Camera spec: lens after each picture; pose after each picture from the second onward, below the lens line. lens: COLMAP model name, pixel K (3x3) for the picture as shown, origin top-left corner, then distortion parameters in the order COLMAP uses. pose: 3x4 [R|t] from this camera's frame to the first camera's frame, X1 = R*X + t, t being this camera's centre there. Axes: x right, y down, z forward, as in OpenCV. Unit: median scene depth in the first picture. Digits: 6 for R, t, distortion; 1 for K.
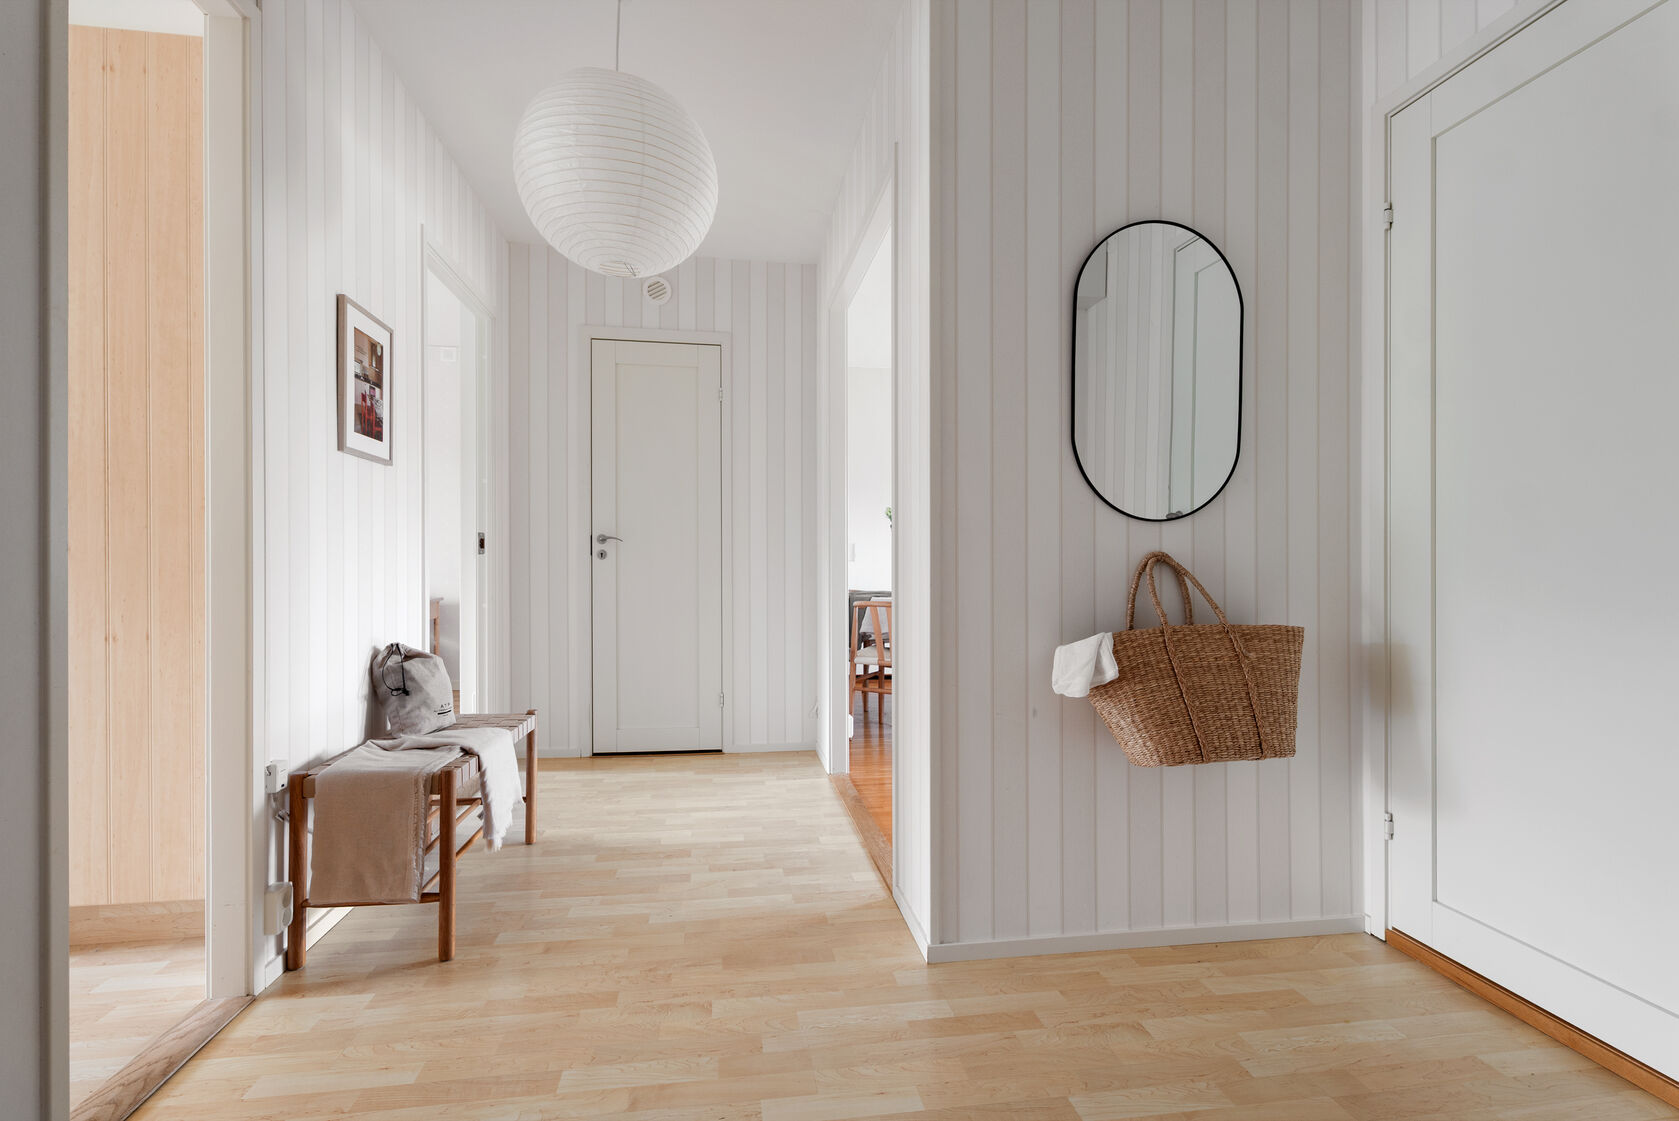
lens RADIAL K [[803.4, 0, 841.7], [0, 803.4, 562.3], [0, 0, 1]] dist [-0.000344, -0.000079]
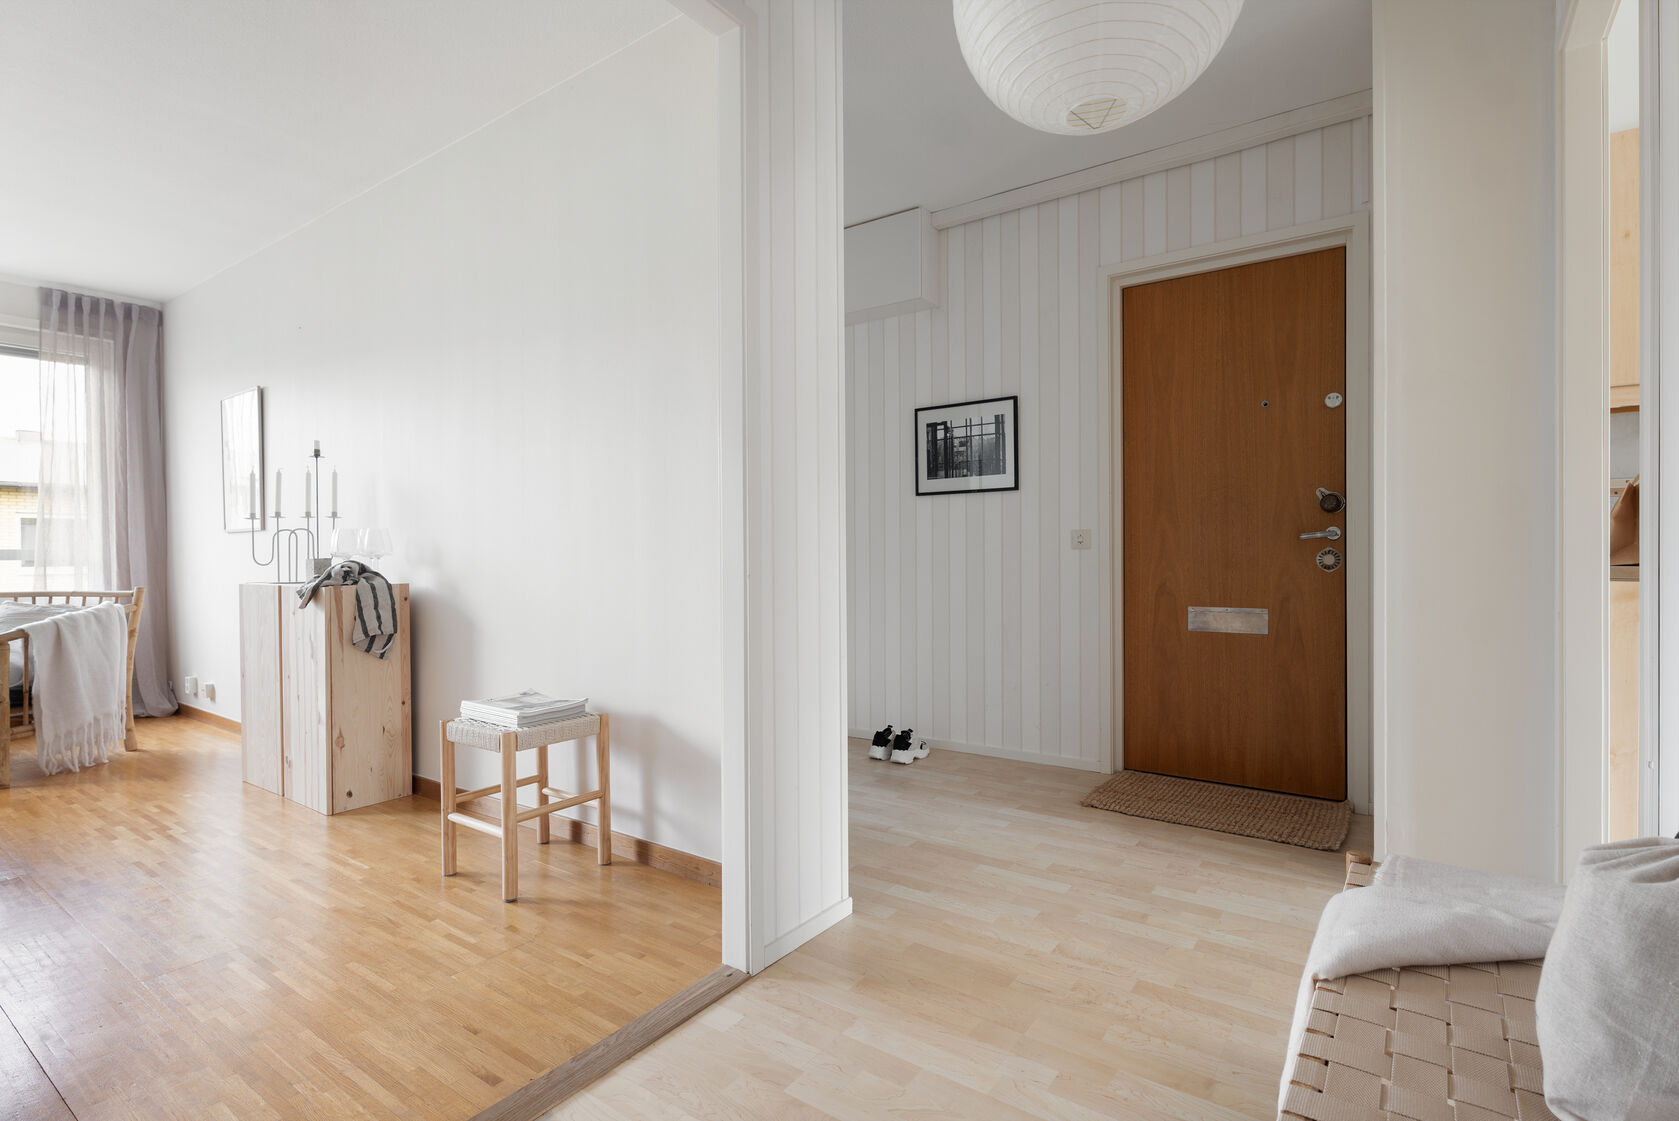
lens RADIAL K [[817.7, 0, 838.4], [0, 817.7, 561.2], [0, 0, 1]] dist [-0.000440, -0.000047]
pose [[-0.724410, -0.011789, 0.689268, -0.668571], [-0.003848, 0.999907, 0.013057, 0.002164], [-0.689358, 0.006806, -0.724389, 1.878382]]
